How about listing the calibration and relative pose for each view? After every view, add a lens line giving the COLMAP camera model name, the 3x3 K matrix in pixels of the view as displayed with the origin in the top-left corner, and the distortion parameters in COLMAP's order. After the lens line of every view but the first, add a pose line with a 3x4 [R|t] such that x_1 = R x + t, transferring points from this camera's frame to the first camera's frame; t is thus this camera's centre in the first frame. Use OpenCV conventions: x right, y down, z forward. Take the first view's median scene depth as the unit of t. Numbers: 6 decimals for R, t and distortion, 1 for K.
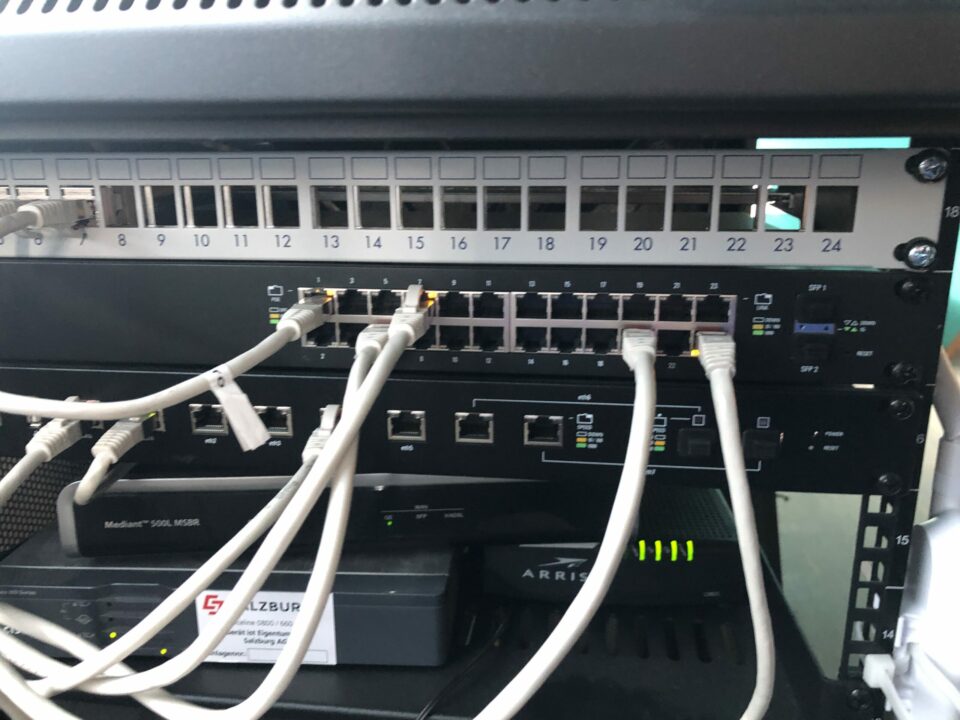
lens RADIAL K [[788.3, 0, 483.7], [0, 788.3, 366.5], [0, 0, 1]] dist [0.056752, -0.028814]
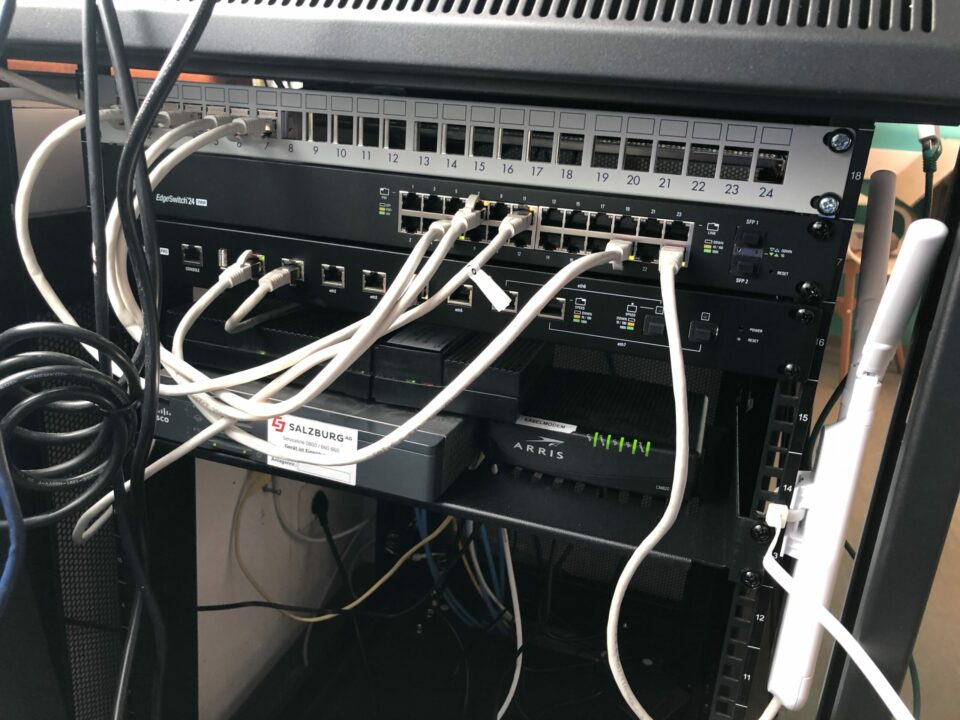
lens RADIAL K [[788.3, 0, 475.8], [0, 788.3, 353.8], [0, 0, 1]] dist [0.056752, -0.028814]
pose [[0.976295, 0.129254, -0.173613, 0.205243], [-0.121947, 0.991165, 0.052159, 0.109962], [0.178821, -0.029751, 0.983432, -0.438981]]
